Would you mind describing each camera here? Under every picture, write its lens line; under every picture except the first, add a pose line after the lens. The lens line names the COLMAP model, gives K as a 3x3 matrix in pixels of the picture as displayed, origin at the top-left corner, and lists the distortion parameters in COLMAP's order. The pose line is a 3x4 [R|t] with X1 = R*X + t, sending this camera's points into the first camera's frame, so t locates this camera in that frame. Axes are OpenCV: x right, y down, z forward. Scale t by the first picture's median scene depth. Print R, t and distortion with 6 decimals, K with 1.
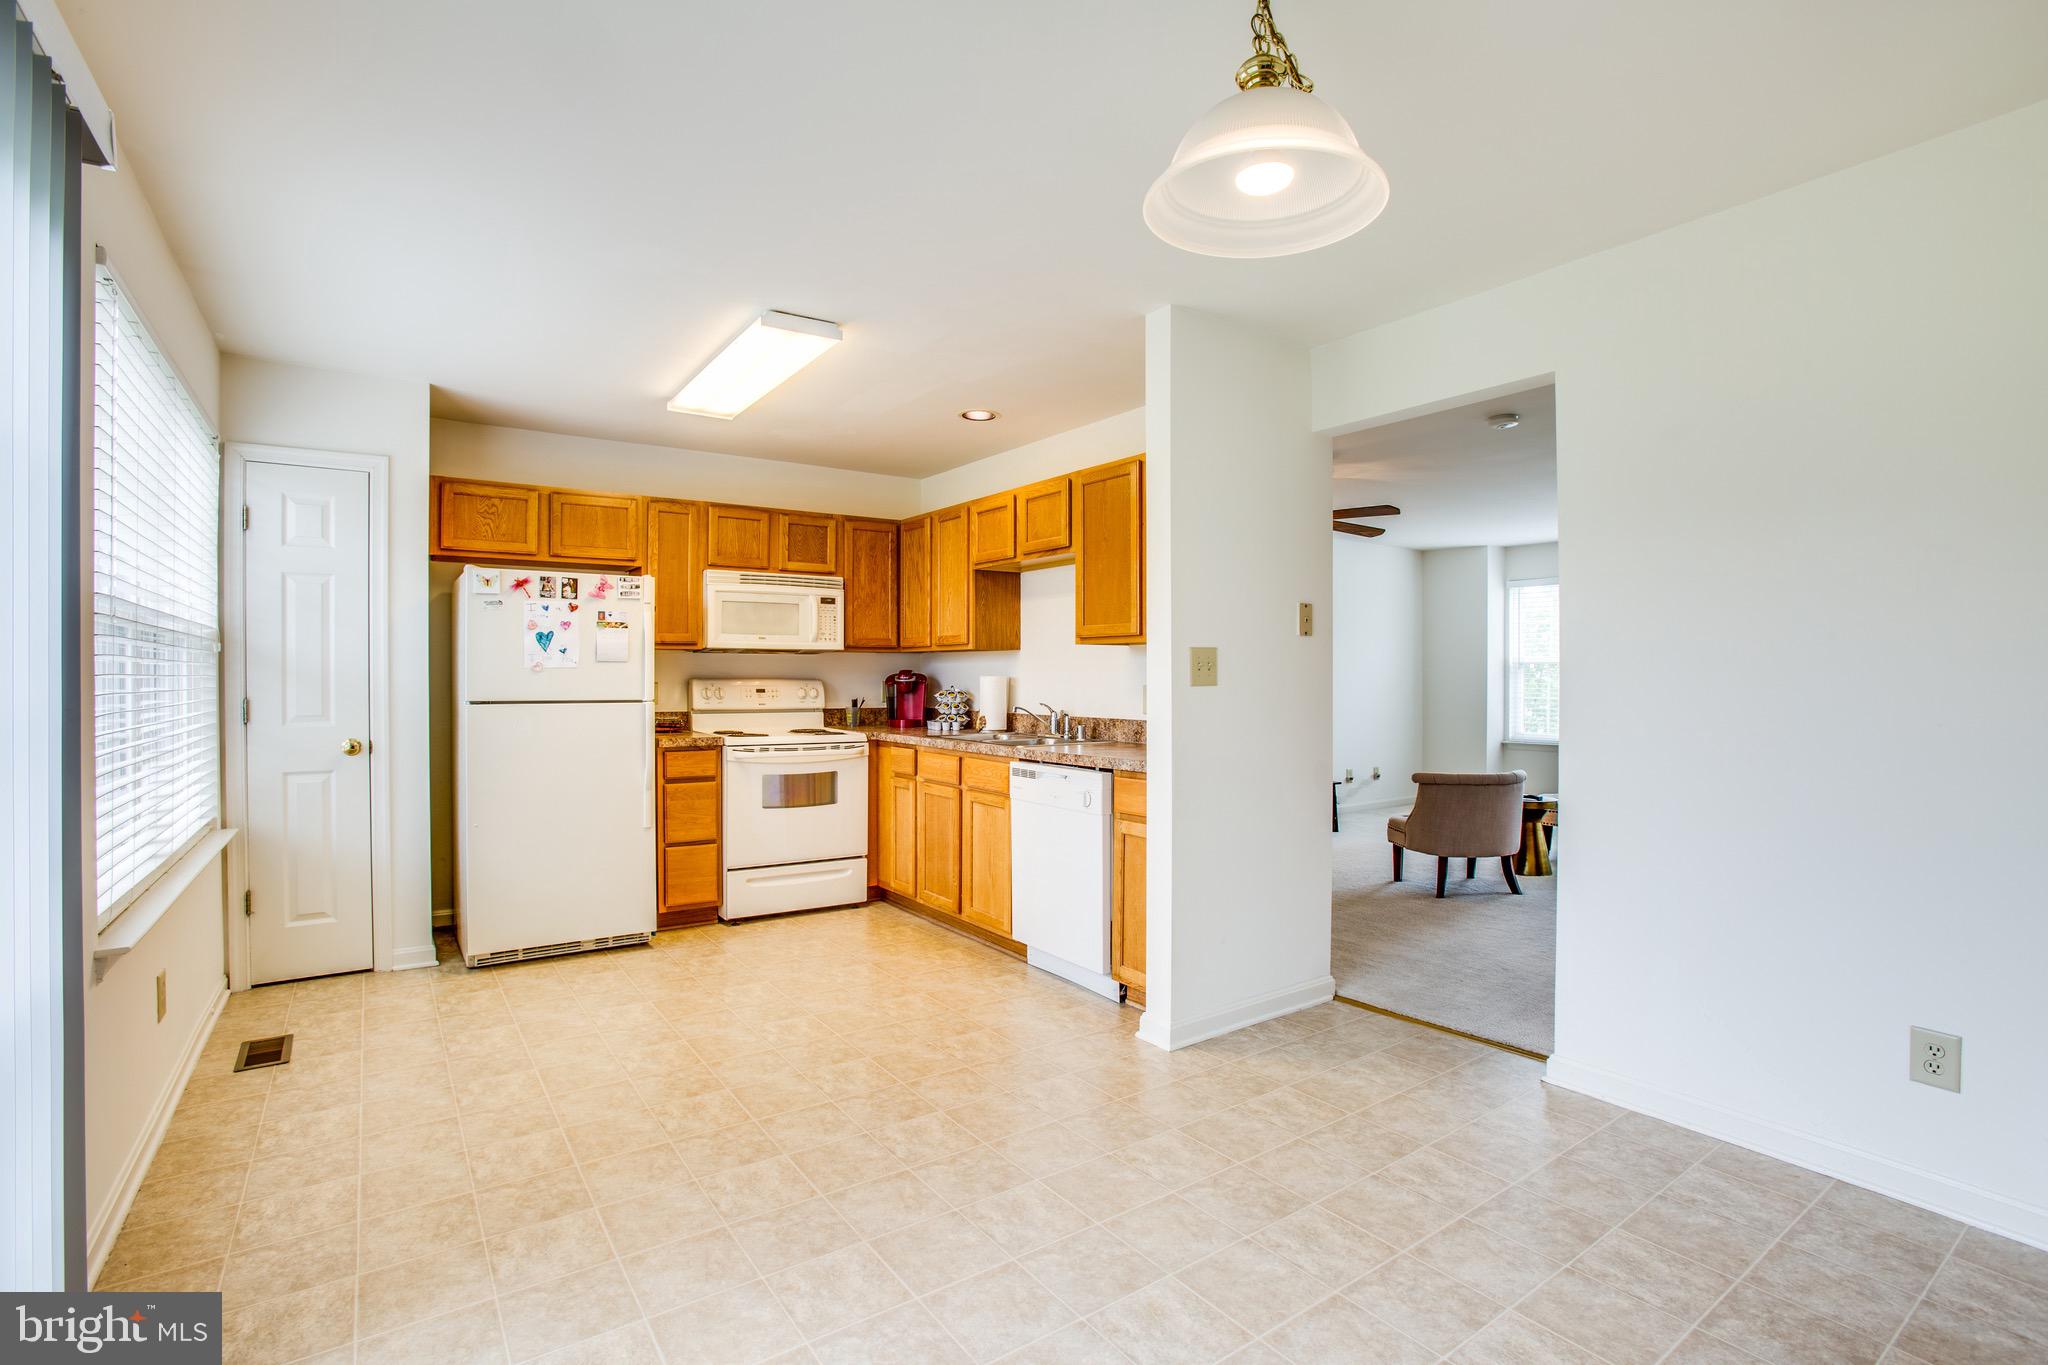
lens RADIAL K [[994.7, 0, 1024.0], [0, 994.7, 682.5], [0, 0, 1]] dist [-0.078127, 0.037166]
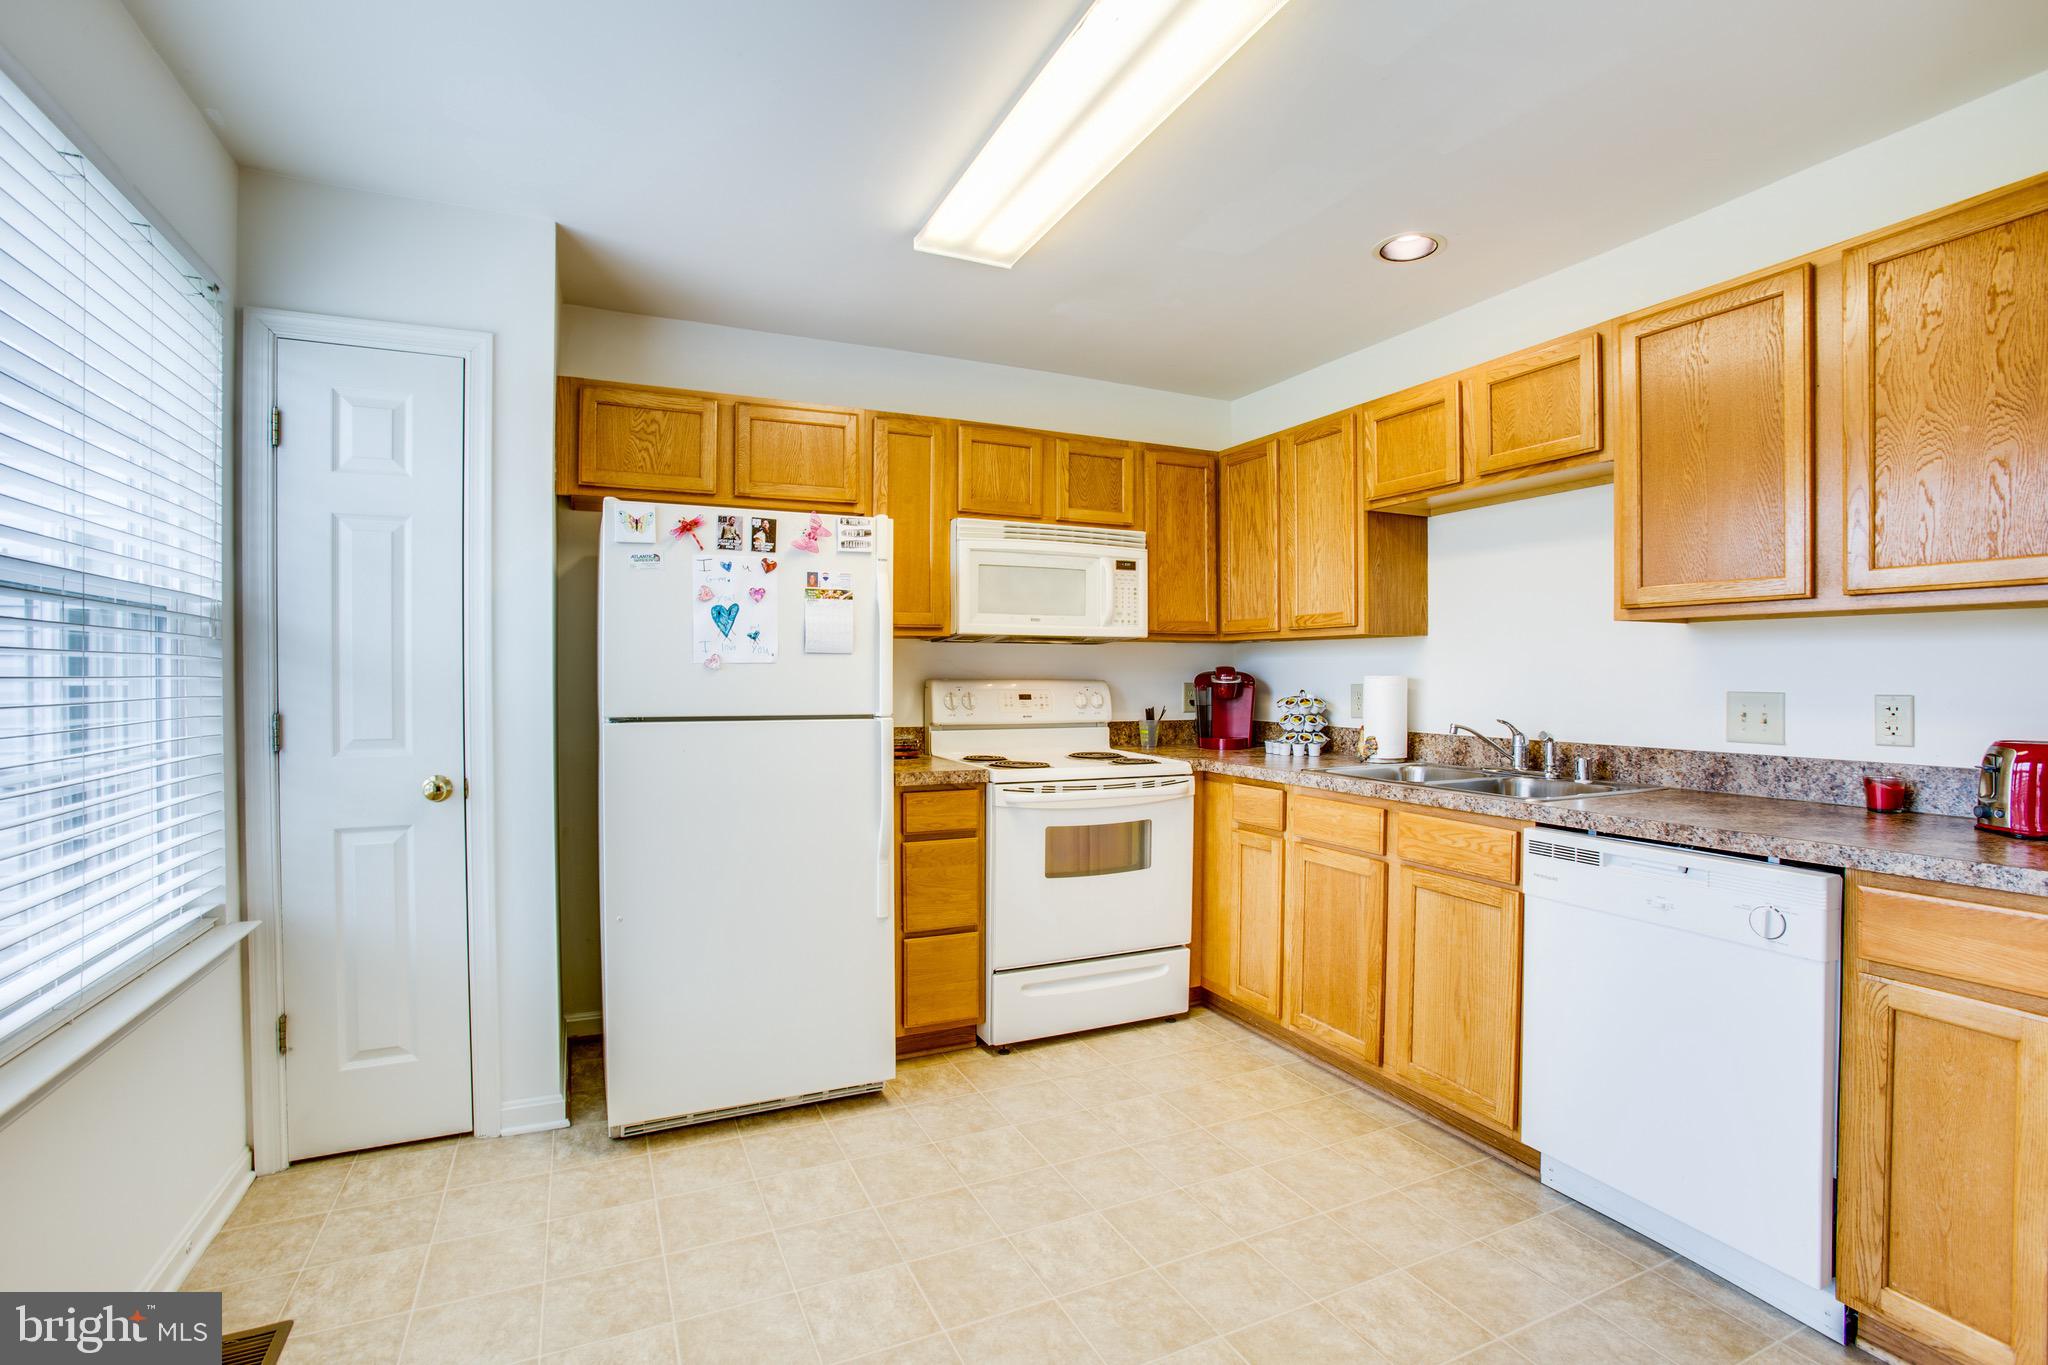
lens RADIAL K [[941.5, 0, 1024.0], [0, 941.5, 682.5], [0, 0, 1]] dist [-0.077405, 0.030316]
pose [[0.987839, 0.000079, -0.155479, -0.184697], [0.000164, 0.999999, 0.001551, -0.003235], [0.155479, -0.001557, 0.987838, 0.389332]]
